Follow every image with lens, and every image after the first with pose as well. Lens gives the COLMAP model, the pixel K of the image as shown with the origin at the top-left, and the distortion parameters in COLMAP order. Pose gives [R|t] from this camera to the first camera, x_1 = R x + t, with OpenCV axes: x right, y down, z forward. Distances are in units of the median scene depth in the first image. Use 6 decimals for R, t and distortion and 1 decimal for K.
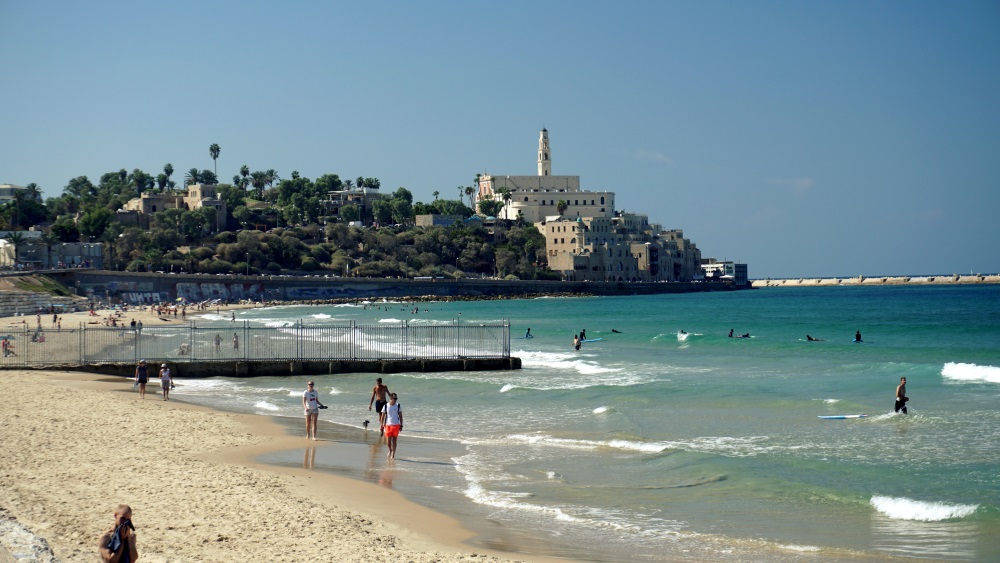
lens RADIAL K [[2117.2, 0, 500.0], [0, 2117.2, 281.5], [0, 0, 1]] dist [-0.012590, -0.216293]
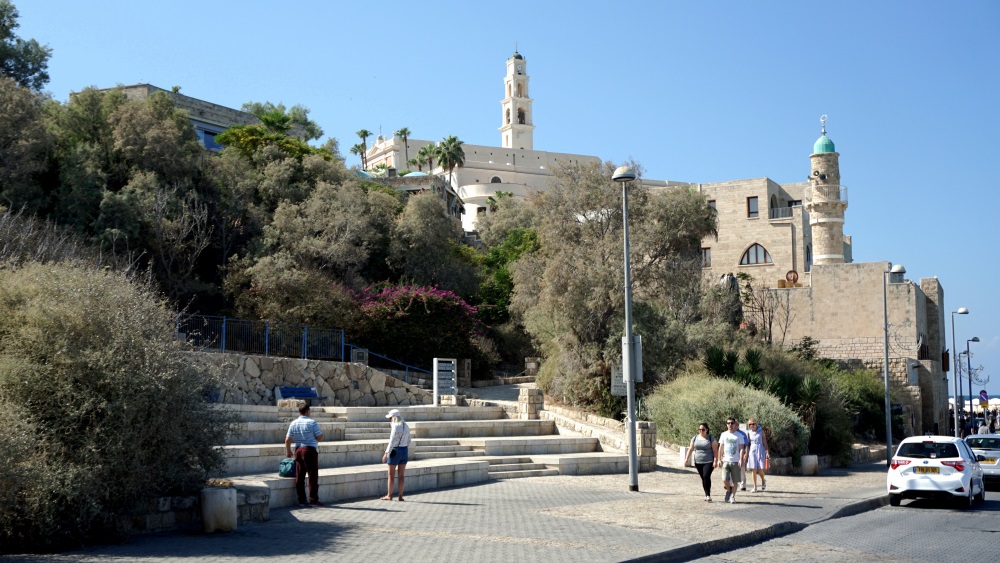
lens RADIAL K [[1264.3, 0, 500.0], [0, 1264.3, 281.5], [0, 0, 1]] dist [-0.021180, -0.018811]
pose [[0.994088, 0.015301, 0.107493, -0.010843], [-0.005145, 0.995547, -0.094126, -0.001900], [-0.108455, 0.093016, 0.989740, 0.853924]]
